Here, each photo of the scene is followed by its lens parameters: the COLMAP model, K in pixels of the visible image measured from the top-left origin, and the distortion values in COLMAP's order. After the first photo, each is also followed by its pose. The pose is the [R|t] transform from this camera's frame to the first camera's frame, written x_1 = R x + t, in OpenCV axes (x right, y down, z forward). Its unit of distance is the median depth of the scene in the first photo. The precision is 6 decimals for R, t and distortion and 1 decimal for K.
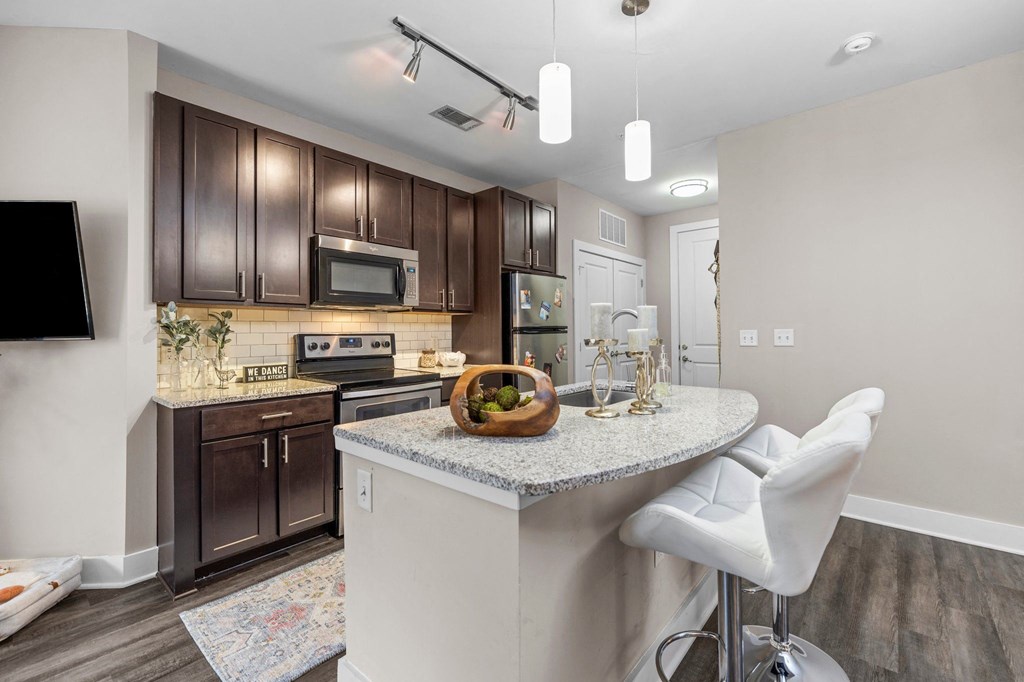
lens RADIAL K [[467.3, 0, 511.4], [0, 467.3, 330.8], [0, 0, 1]] dist [0.000763, 0.000050]
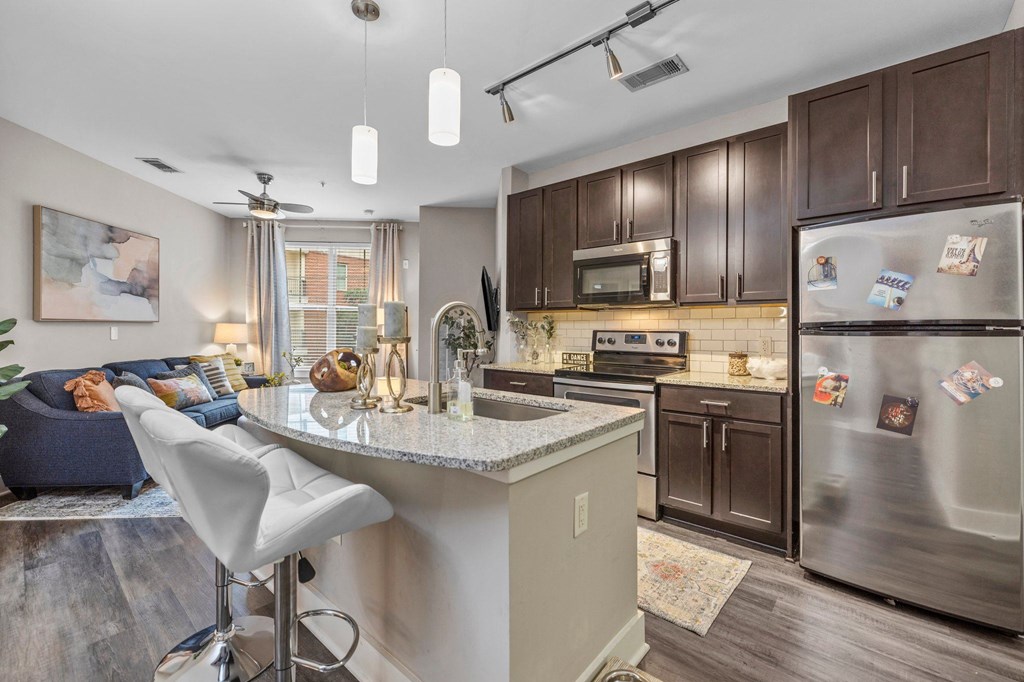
lens RADIAL K [[423.4, 0, 530.3], [0, 423.4, 330.1], [0, 0, 1]] dist [-0.001797, -0.000323]
pose [[0.003154, 0.014944, -0.999883, 0.614584], [0.007476, 0.999860, 0.014967, -0.010937], [0.999967, -0.007522, 0.003042, 0.742814]]
